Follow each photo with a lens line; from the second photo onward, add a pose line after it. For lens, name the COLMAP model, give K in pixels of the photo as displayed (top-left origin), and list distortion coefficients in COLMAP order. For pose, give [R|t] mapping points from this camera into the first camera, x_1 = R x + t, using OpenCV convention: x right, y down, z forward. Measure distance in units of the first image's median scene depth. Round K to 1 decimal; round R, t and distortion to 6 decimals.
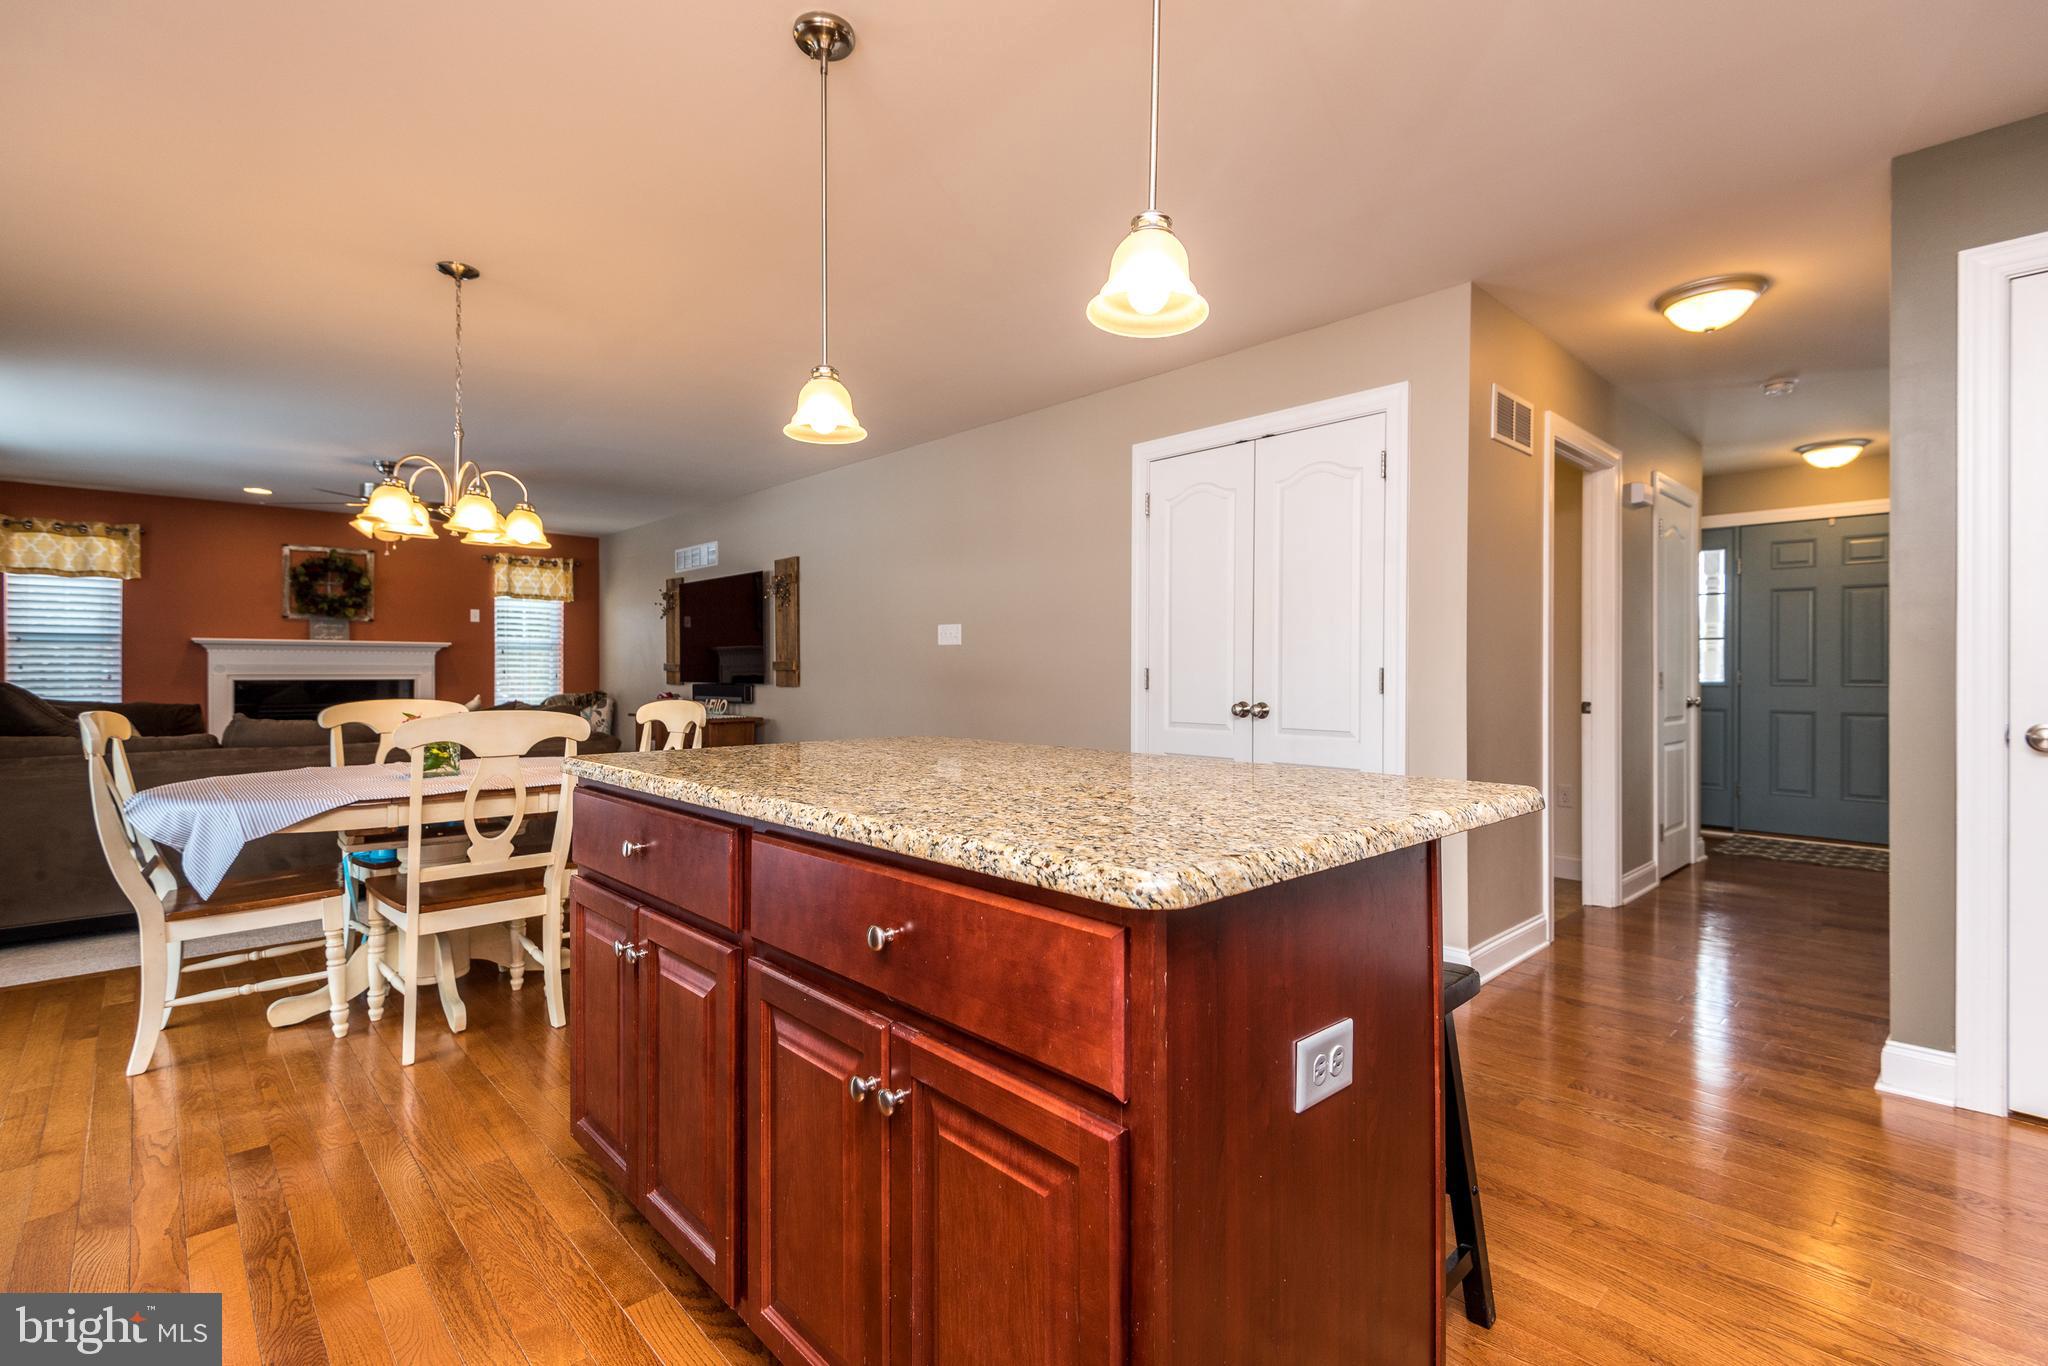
lens RADIAL K [[937.9, 0, 1022.7], [0, 937.9, 676.1], [0, 0, 1]] dist [0.011174, -0.003800]
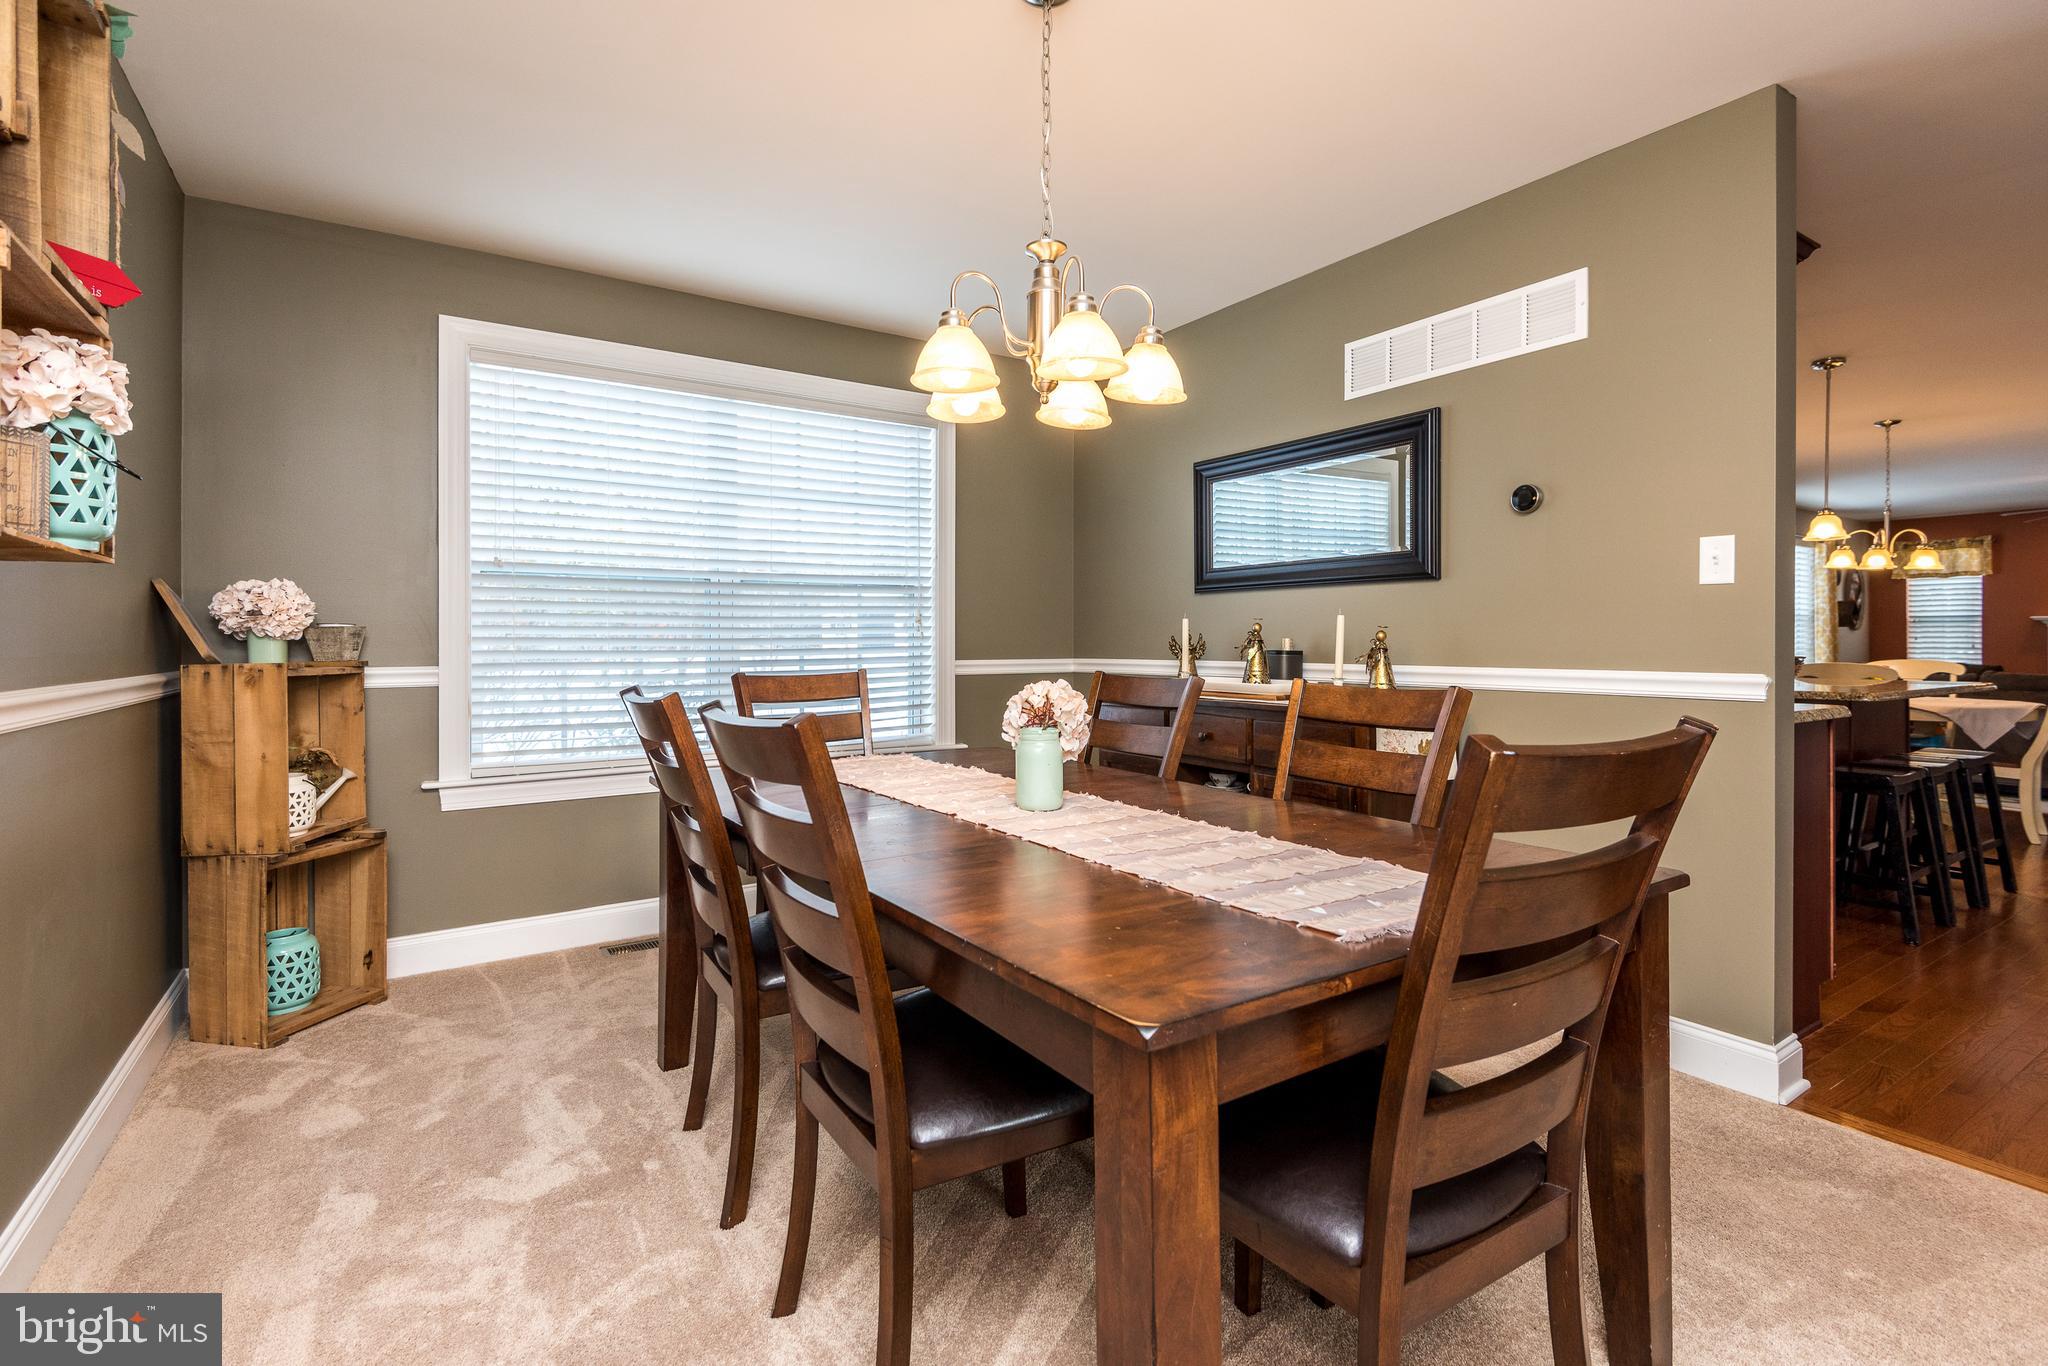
lens RADIAL K [[937.9, 0, 1000.0], [0, 937.9, 640.7], [0, 0, 1]] dist [0.011174, -0.003800]
pose [[-0.197848, 0.000095, -0.980233, 0.649193], [0.000776, 1.000000, -0.000059, -0.007474], [0.980232, -0.000772, -0.197848, -0.130328]]
